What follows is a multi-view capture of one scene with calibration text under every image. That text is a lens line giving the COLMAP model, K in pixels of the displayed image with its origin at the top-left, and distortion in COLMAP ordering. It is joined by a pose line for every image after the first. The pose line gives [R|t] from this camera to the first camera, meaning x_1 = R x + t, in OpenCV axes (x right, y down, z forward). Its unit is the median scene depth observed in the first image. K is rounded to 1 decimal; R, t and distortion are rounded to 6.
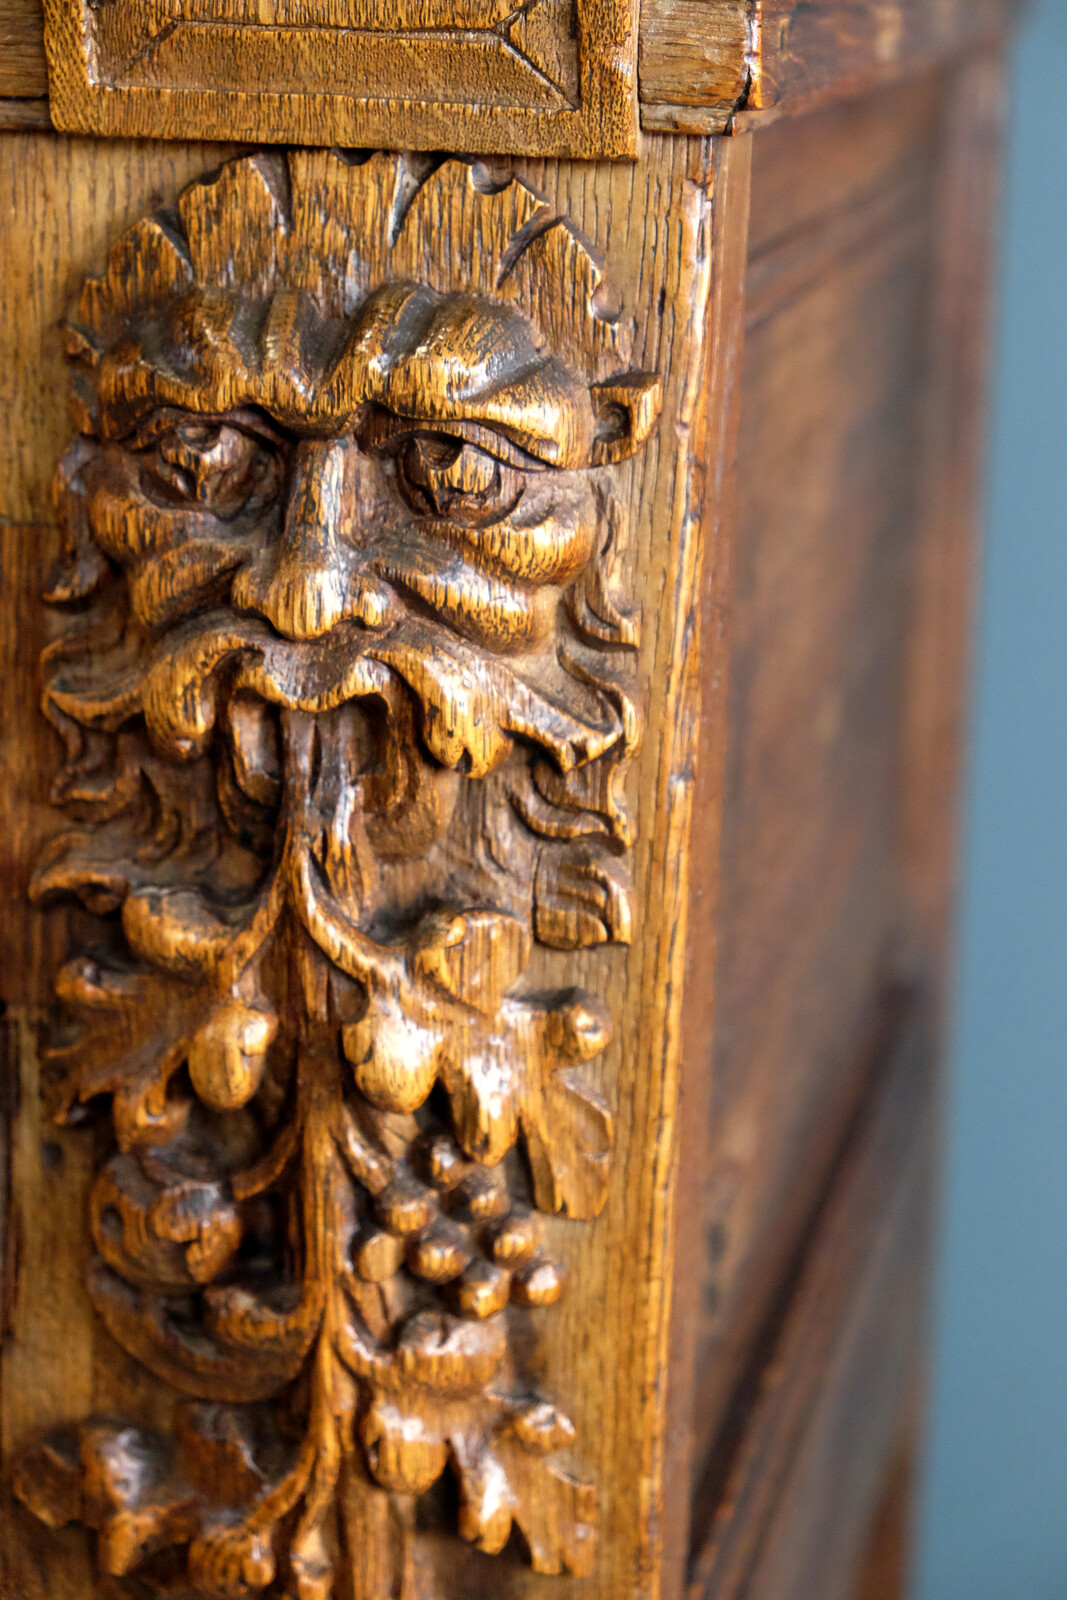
lens RADIAL K [[3334.4, 0, 528.3], [0, 3334.4, 798.5], [0, 0, 1]] dist [-0.039414, 0.000000]
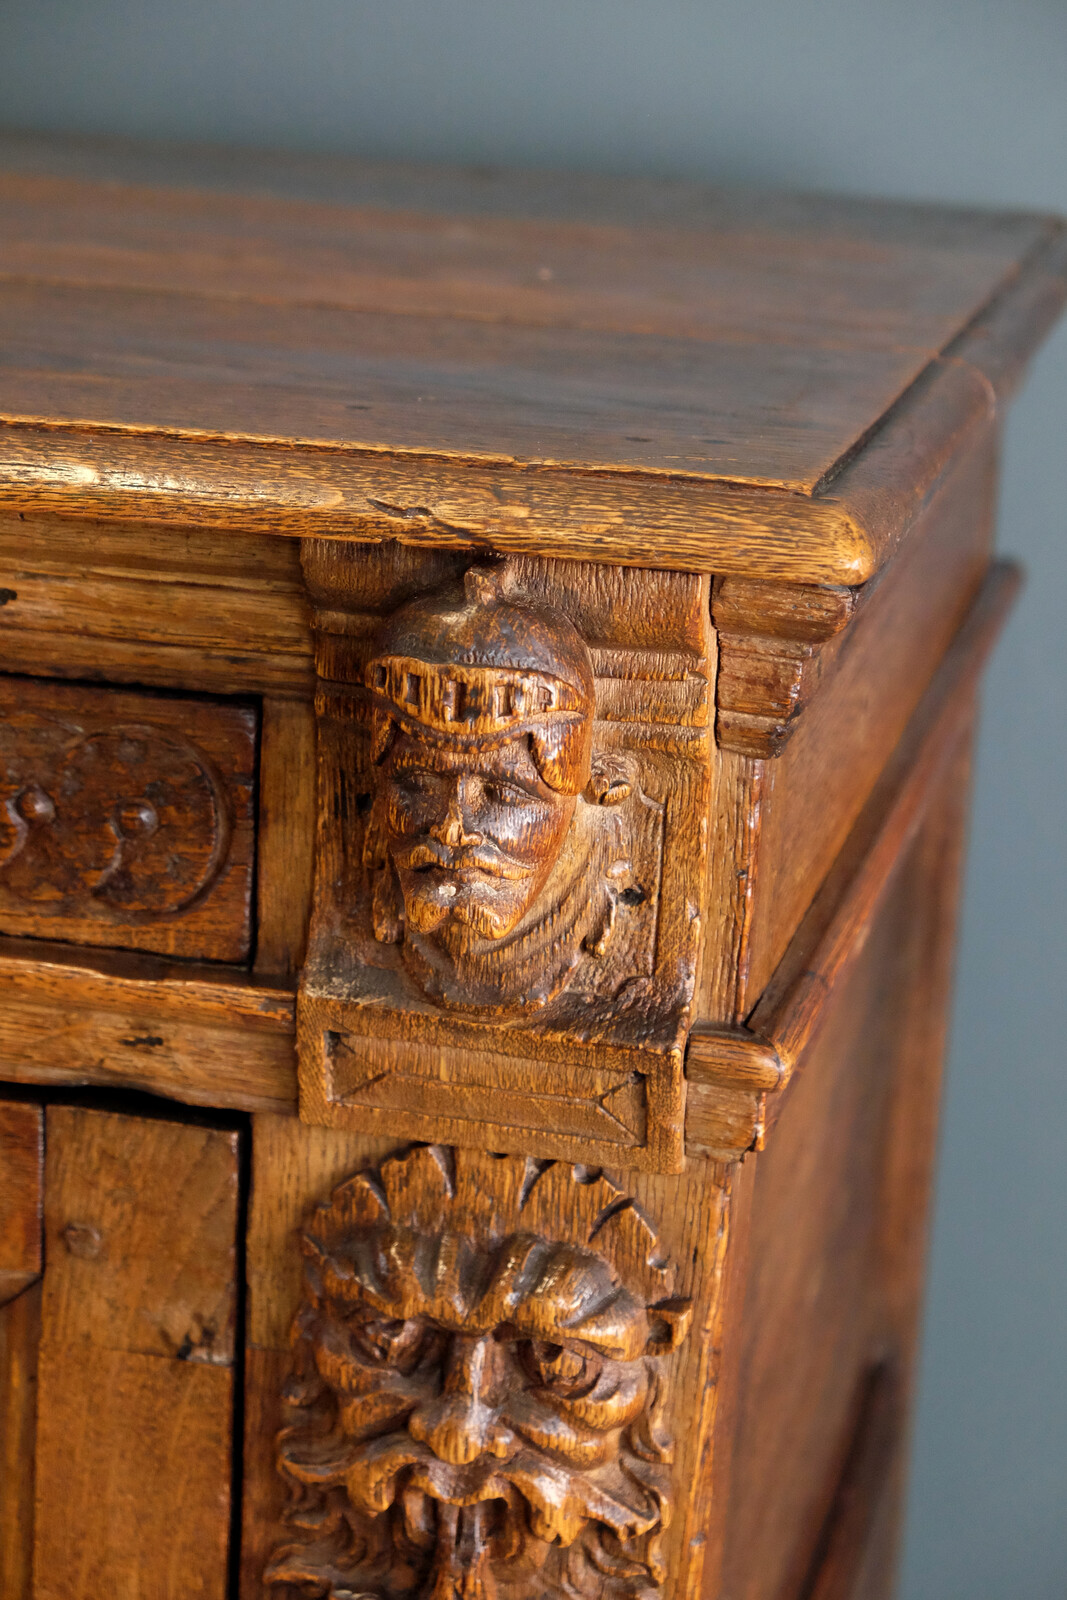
lens RADIAL K [[3334.4, 0, 538.3], [0, 3334.4, 797.6], [0, 0, 1]] dist [-0.039414, 0.000000]
pose [[0.999462, 0.032027, -0.007063, -0.027832], [-0.031743, 0.998802, 0.037247, -0.411315], [0.008248, -0.037003, 0.999281, -0.523855]]
